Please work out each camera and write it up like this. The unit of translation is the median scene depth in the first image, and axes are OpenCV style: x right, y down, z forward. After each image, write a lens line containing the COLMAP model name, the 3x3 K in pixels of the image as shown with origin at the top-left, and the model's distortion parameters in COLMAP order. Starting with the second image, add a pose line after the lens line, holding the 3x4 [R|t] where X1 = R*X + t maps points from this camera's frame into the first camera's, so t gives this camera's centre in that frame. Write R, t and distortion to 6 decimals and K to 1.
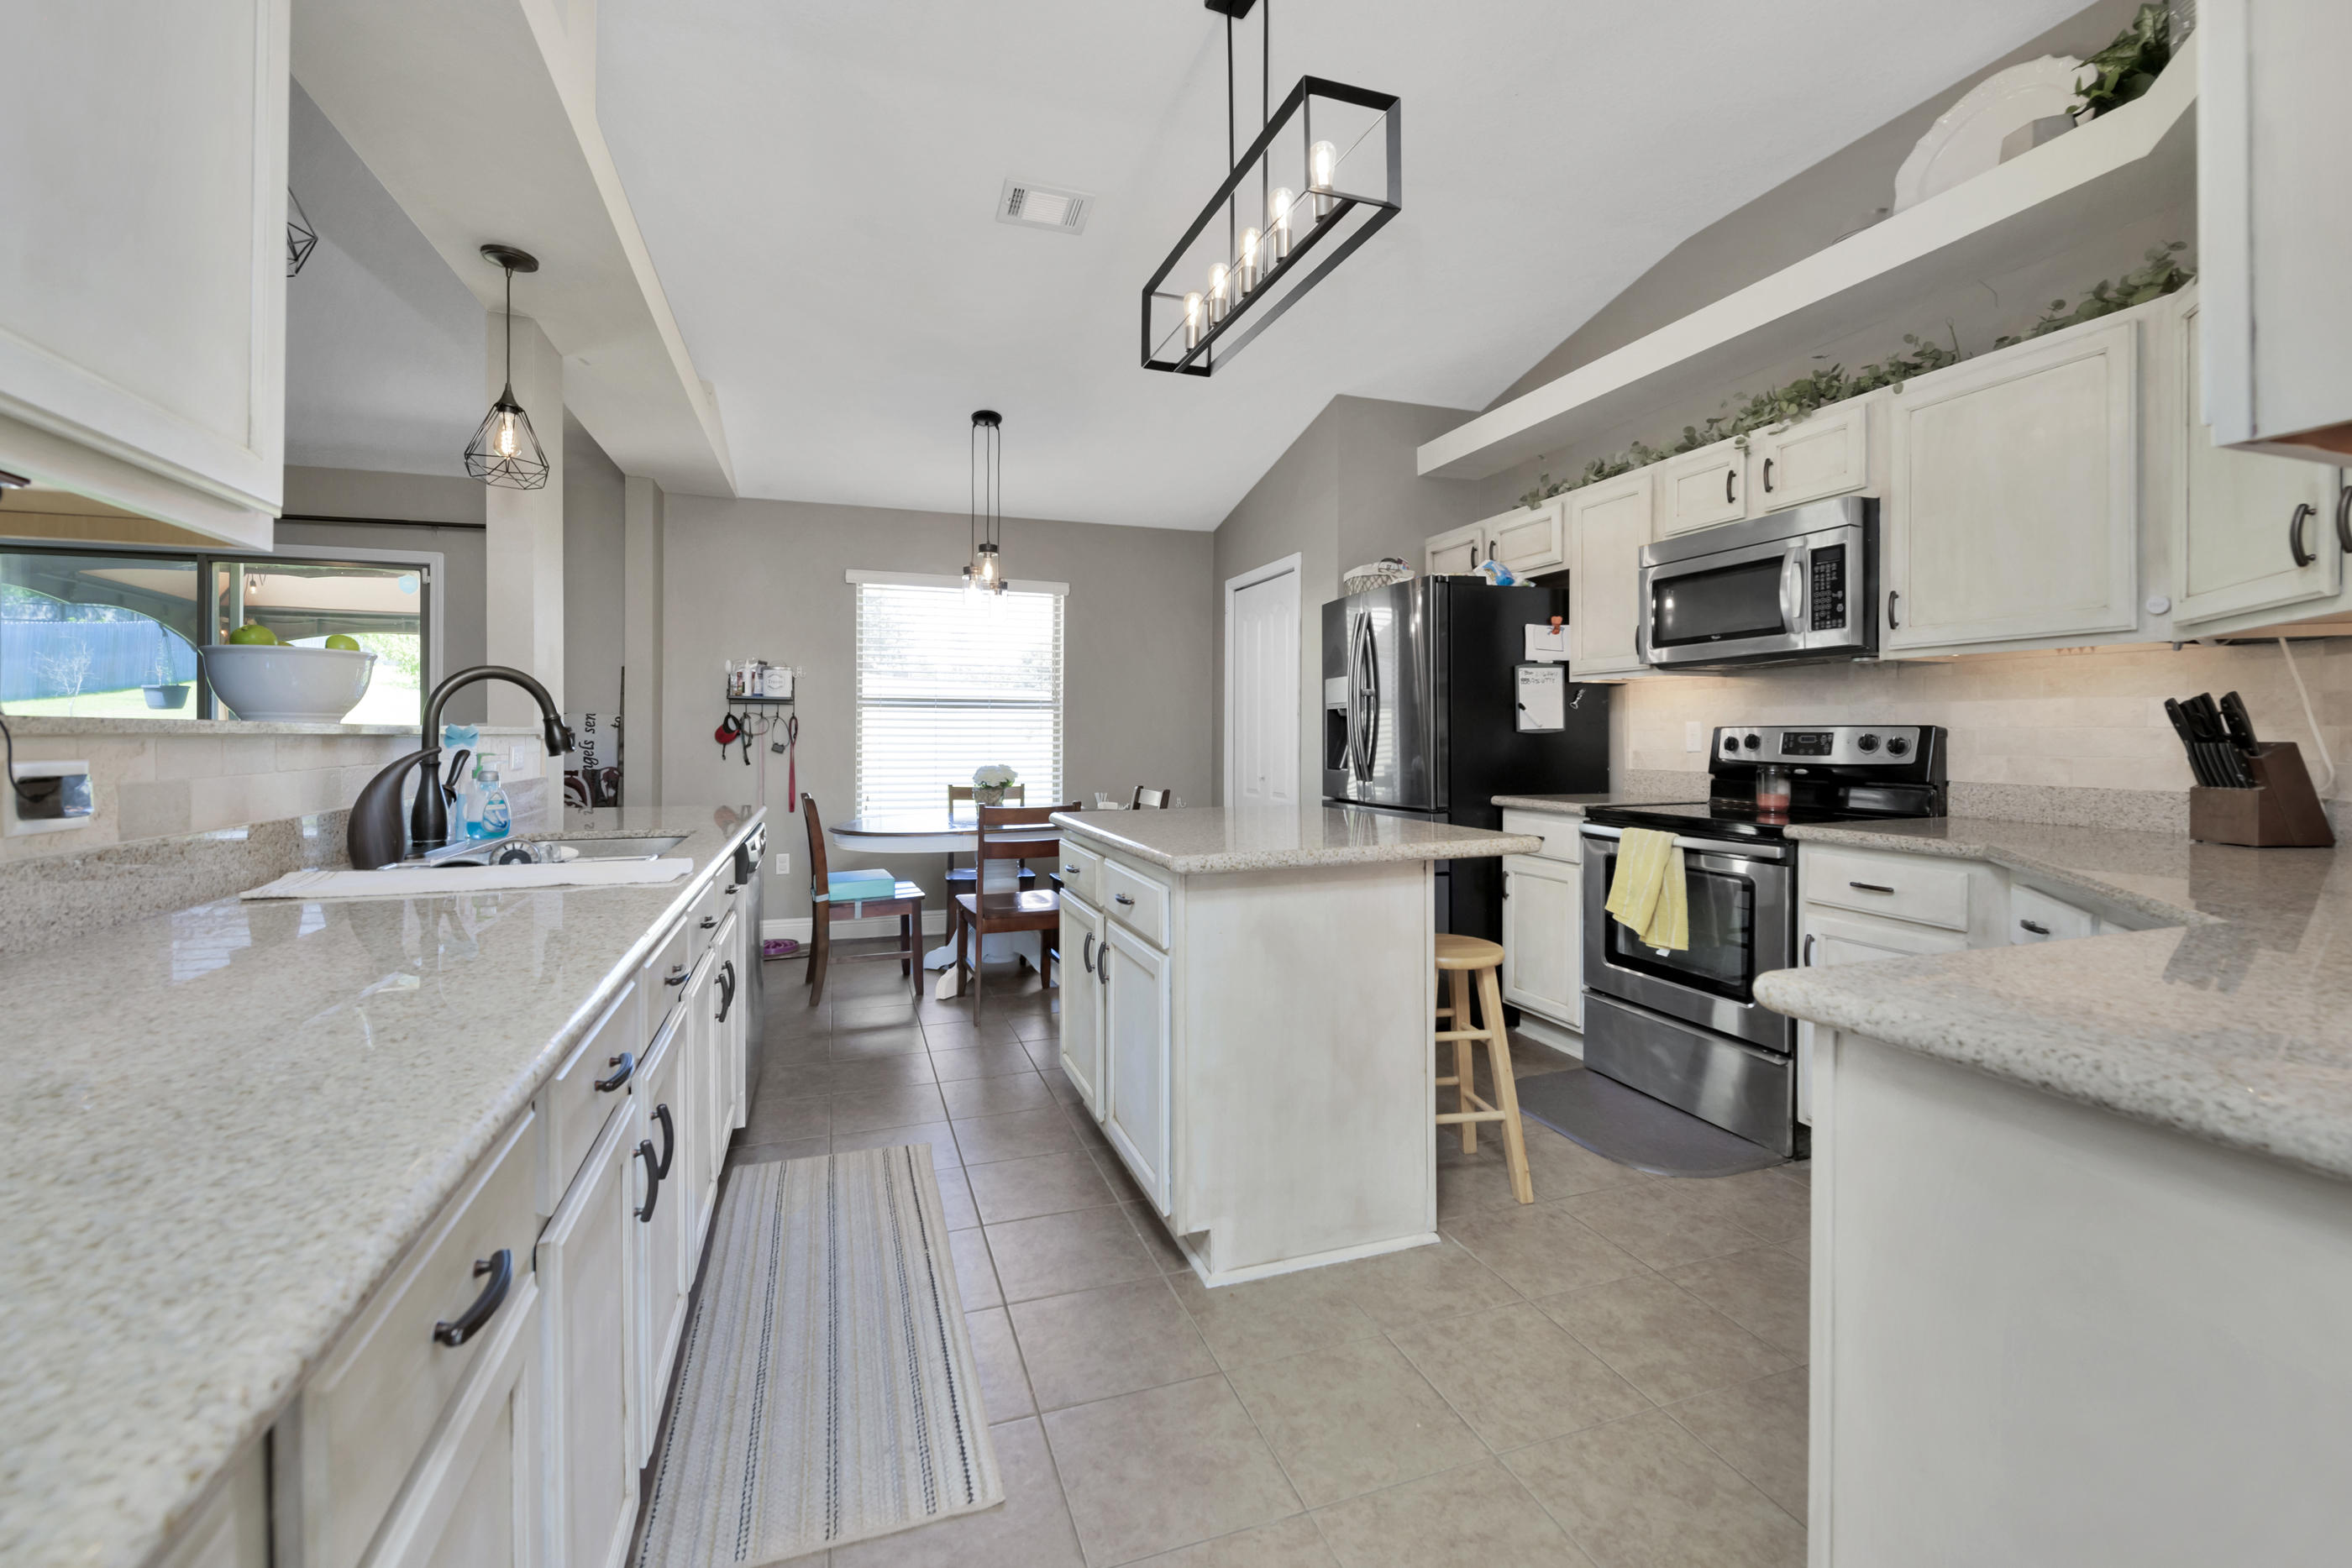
lens RADIAL K [[952.1, 0, 1164.3], [0, 952.1, 728.1], [0, 0, 1]] dist [0.003018, -0.004968]
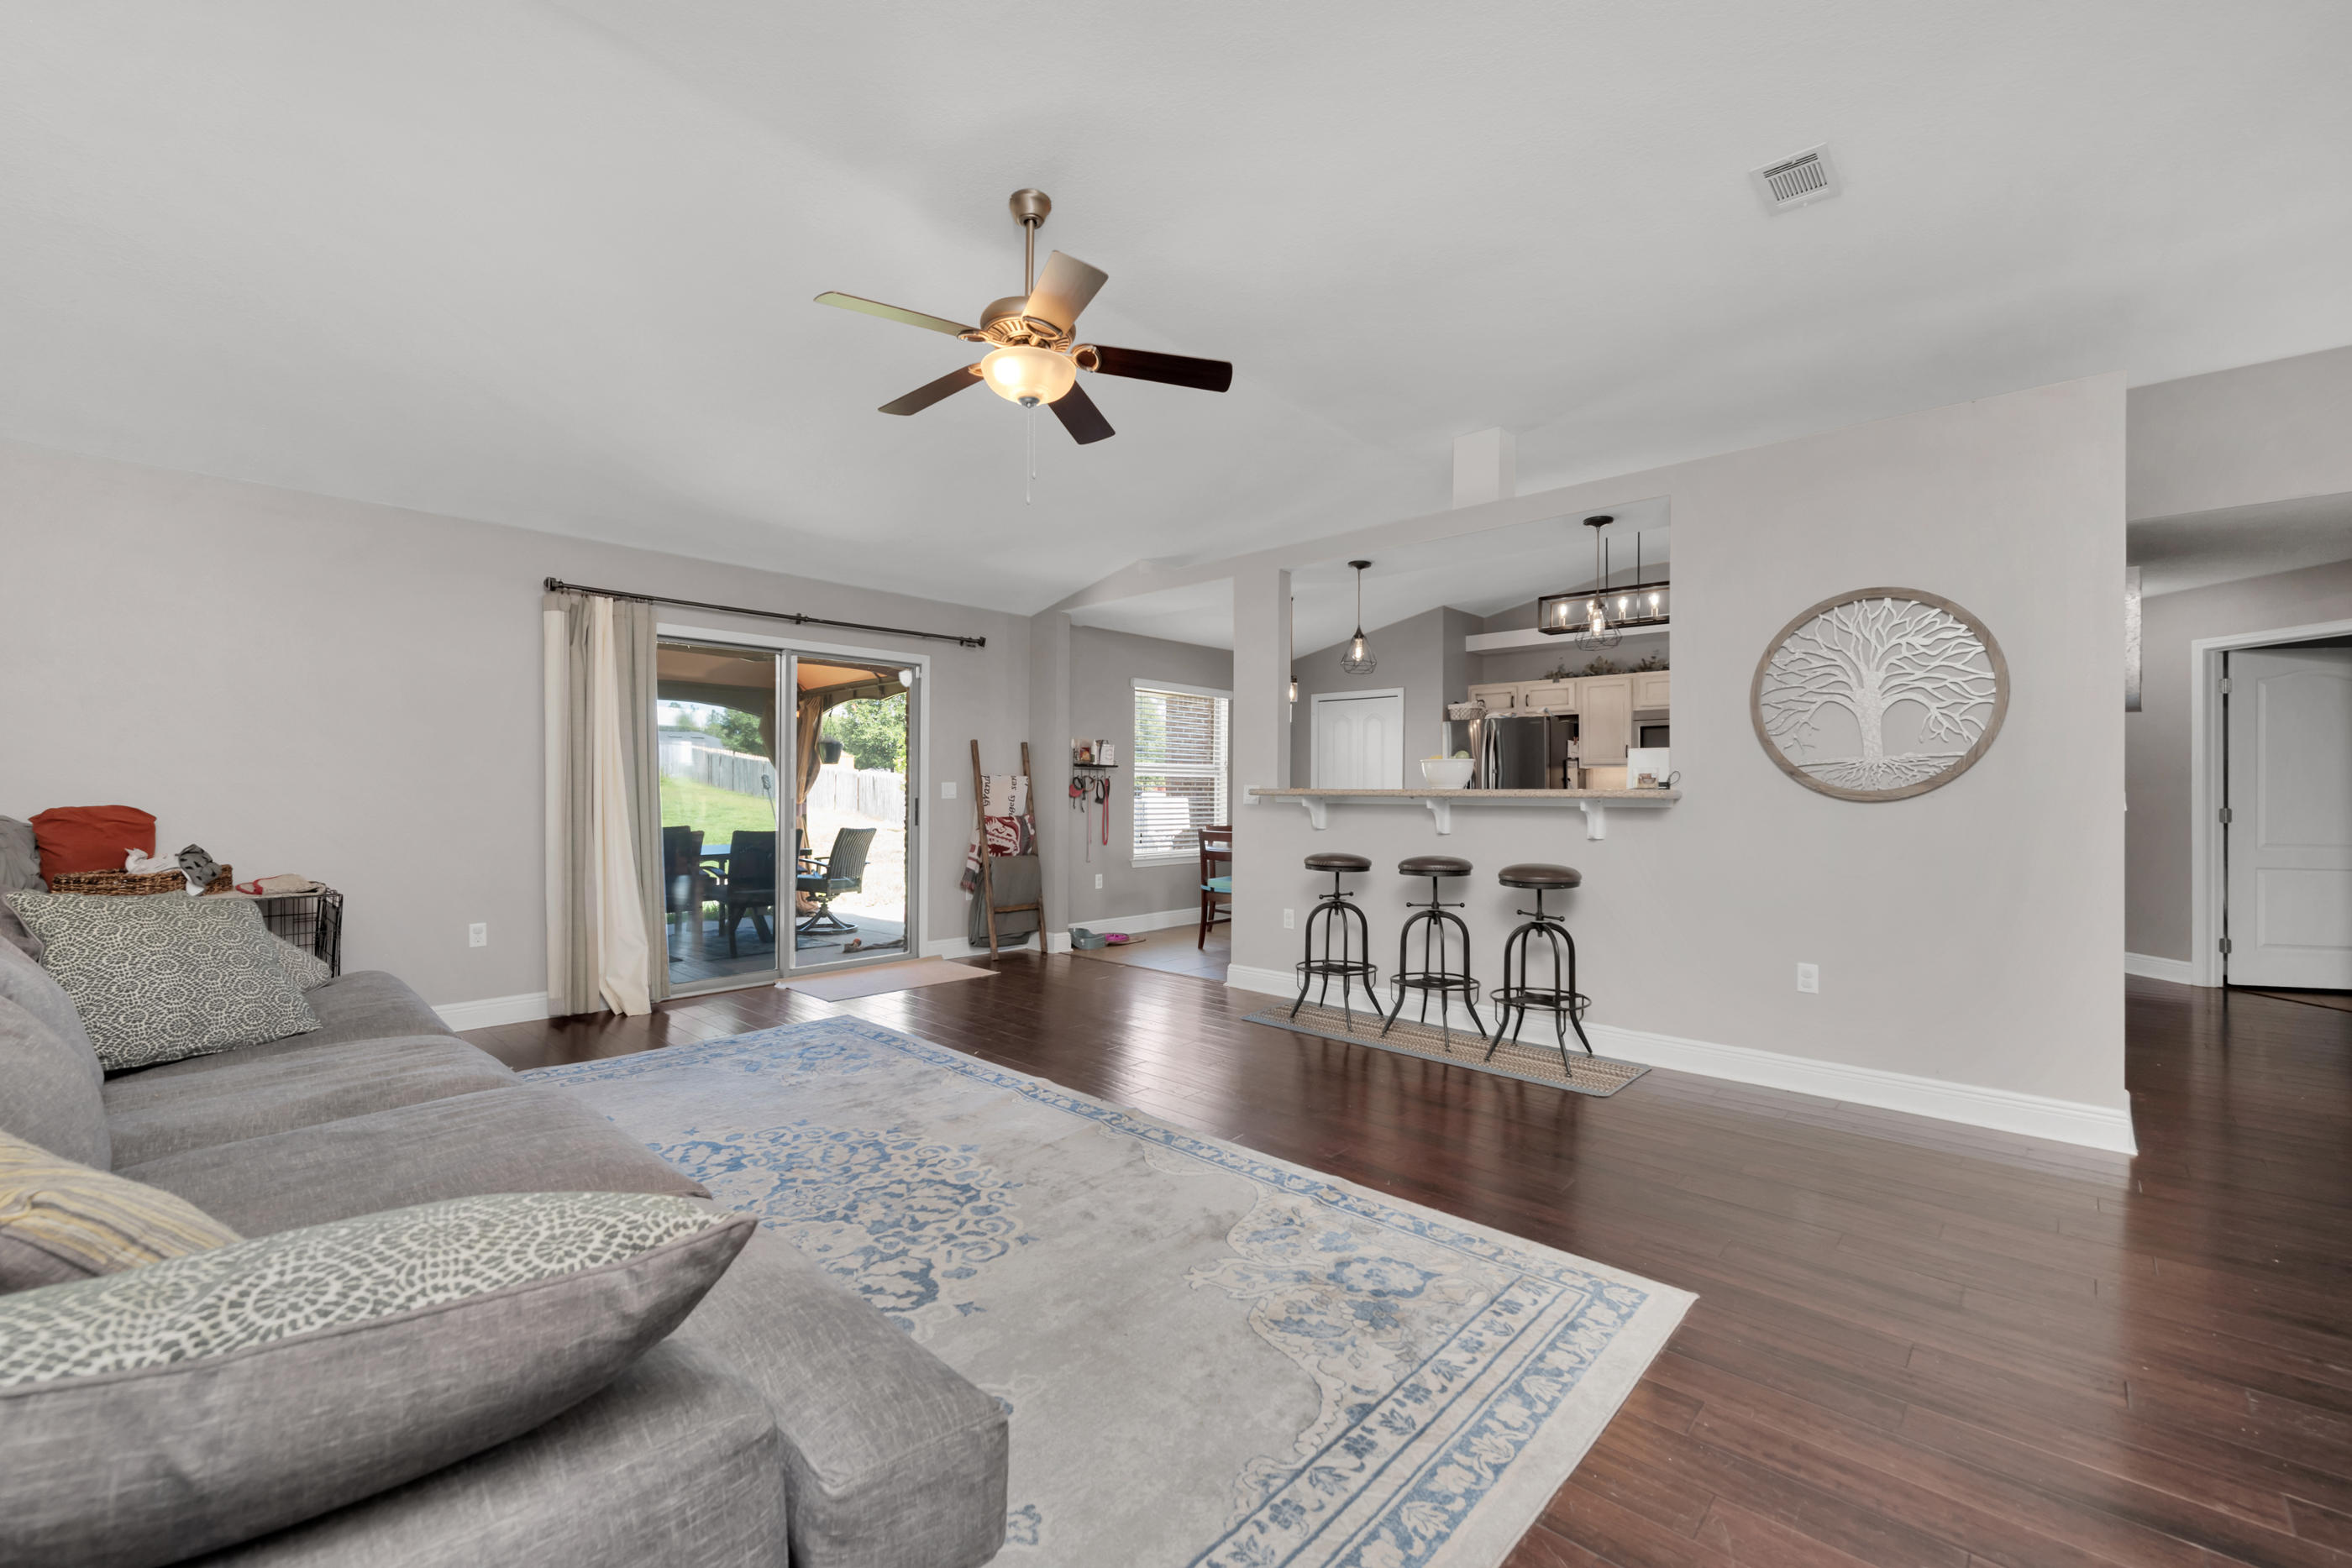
lens RADIAL K [[955.9, 0, 1159.2], [0, 955.9, 781.3], [0, 0, 1]] dist [-0.000765, -0.000312]
pose [[0.887774, 0.007382, 0.460221, -1.580086], [-0.006586, 0.999973, -0.003336, -0.005935], [-0.460233, -0.000069, 0.887798, -0.516362]]
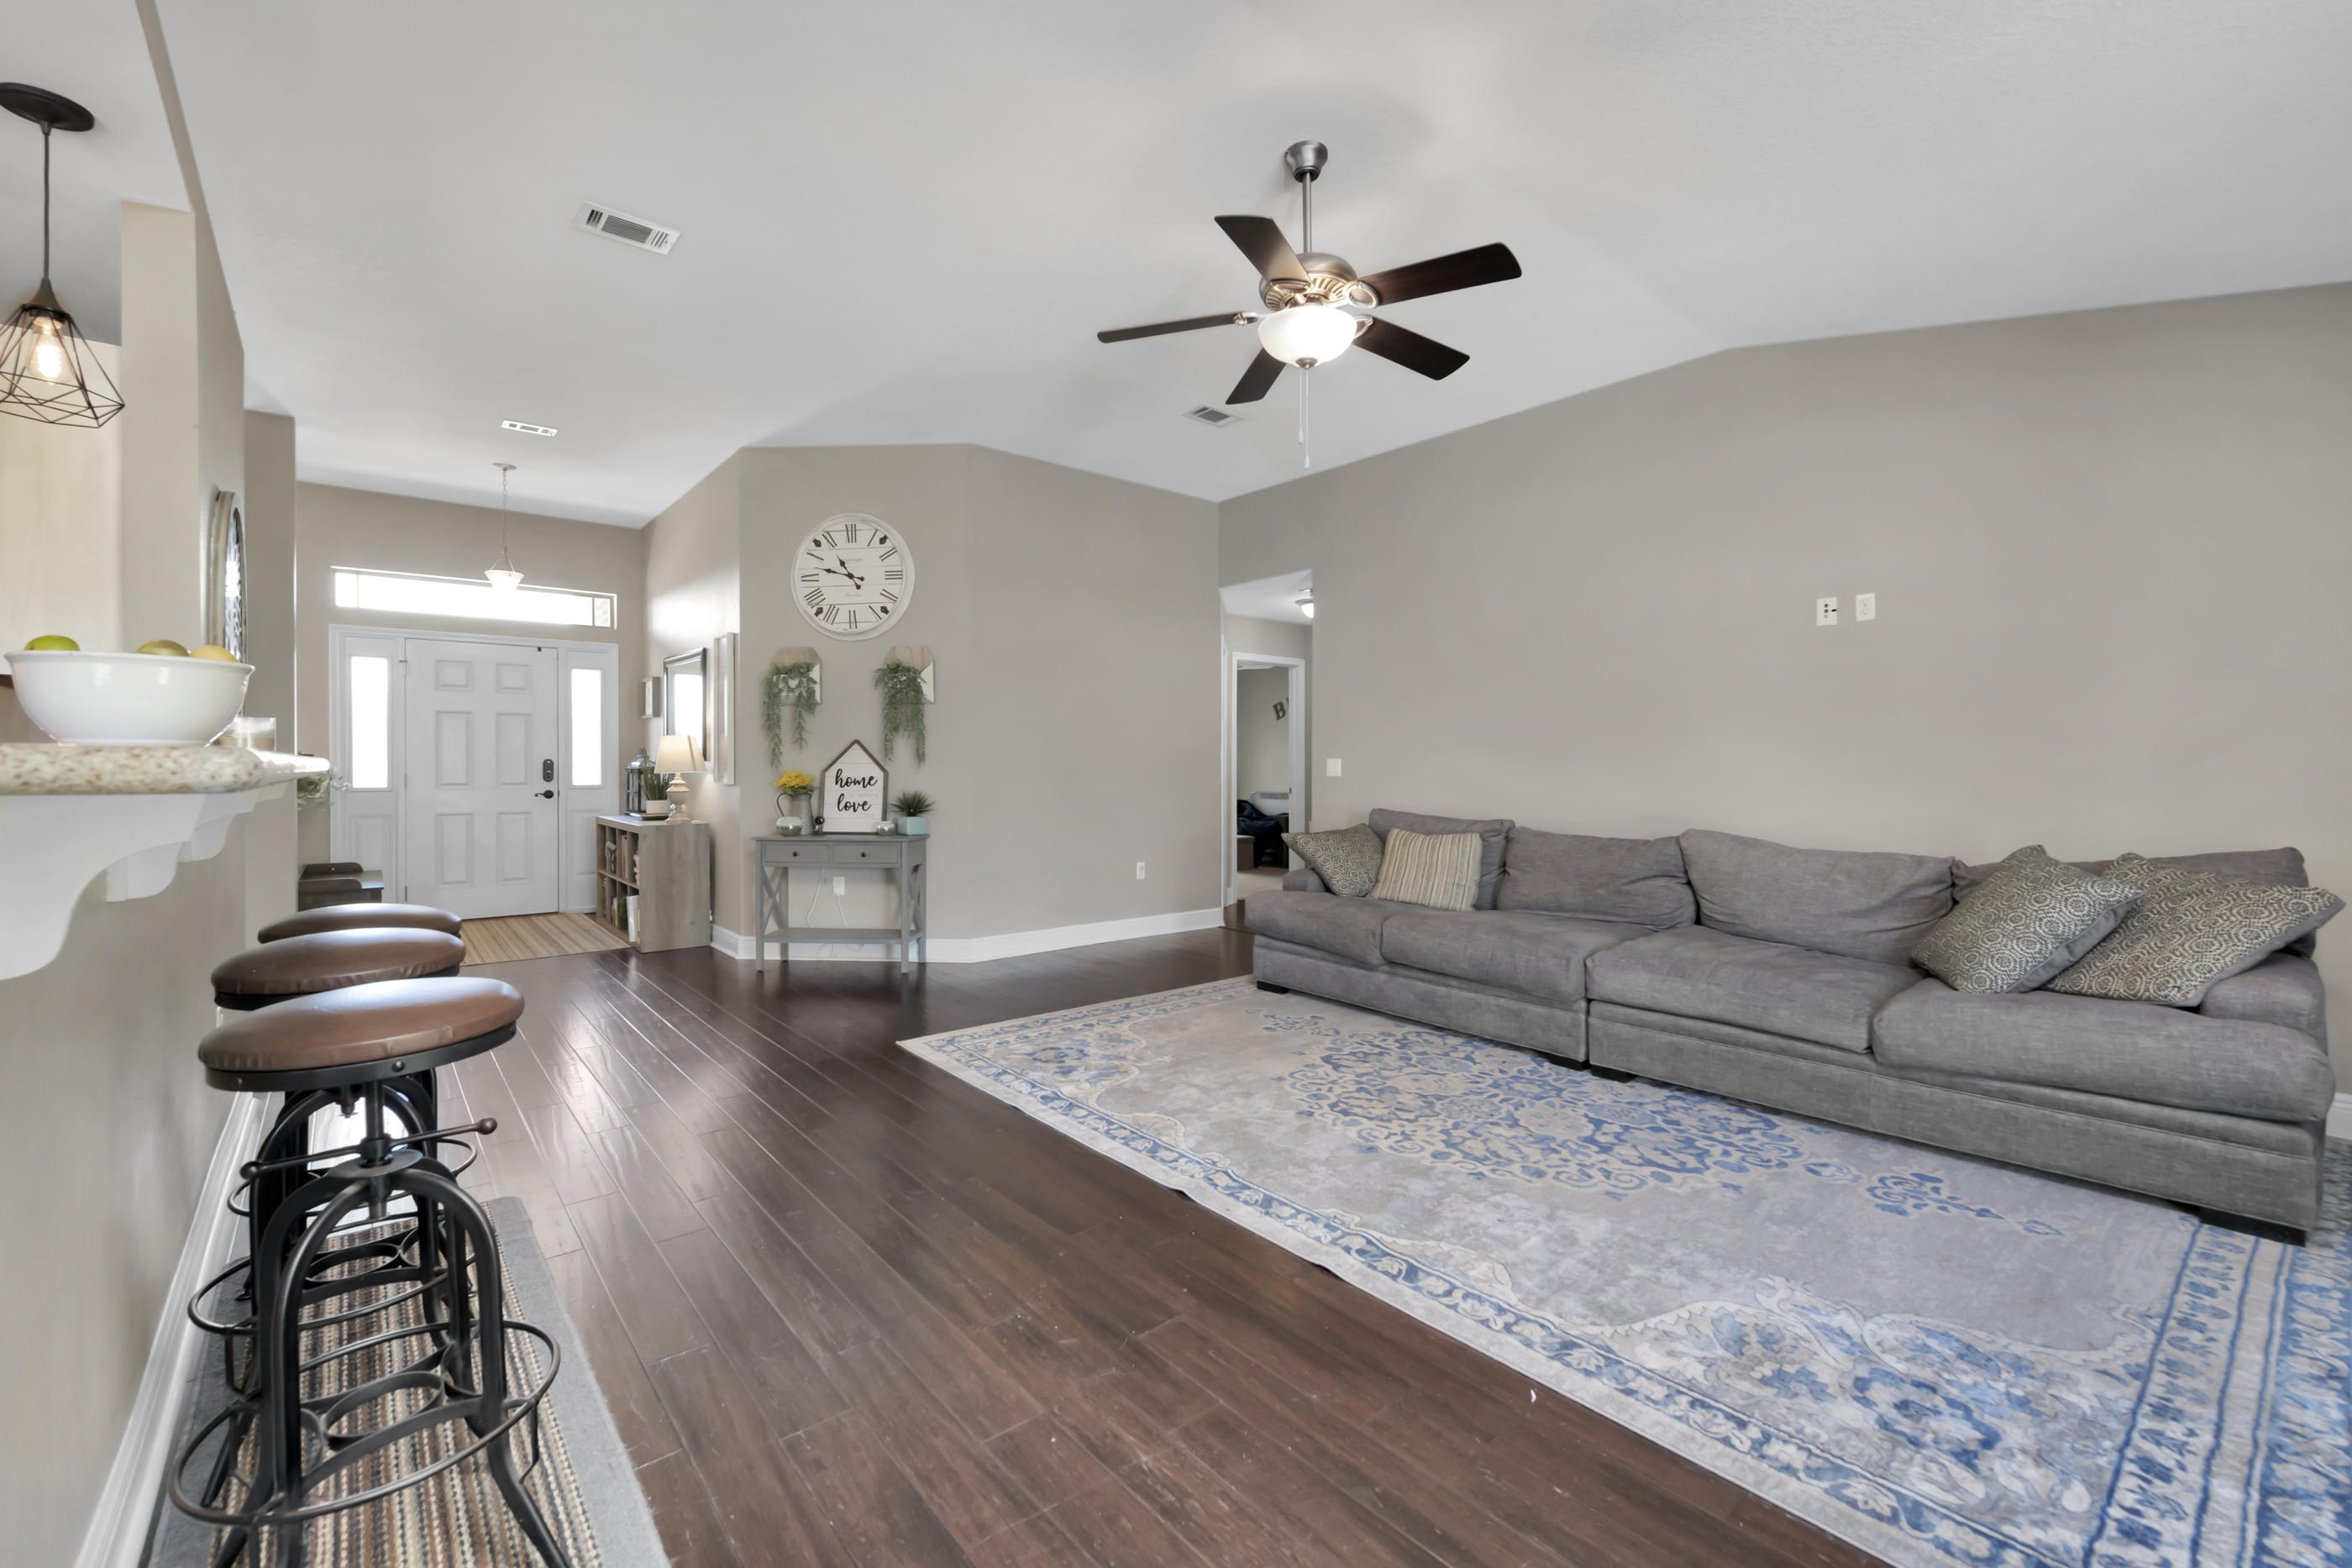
lens RADIAL K [[950.9, 0, 1182.7], [0, 950.9, 767.8], [0, 0, 1]] dist [-0.000359, -0.000119]
pose [[-0.928479, -0.000872, -0.371384, -0.818754], [0.000521, 0.999993, -0.003651, 0.006165], [0.371385, -0.003584, -0.928472, 1.170567]]
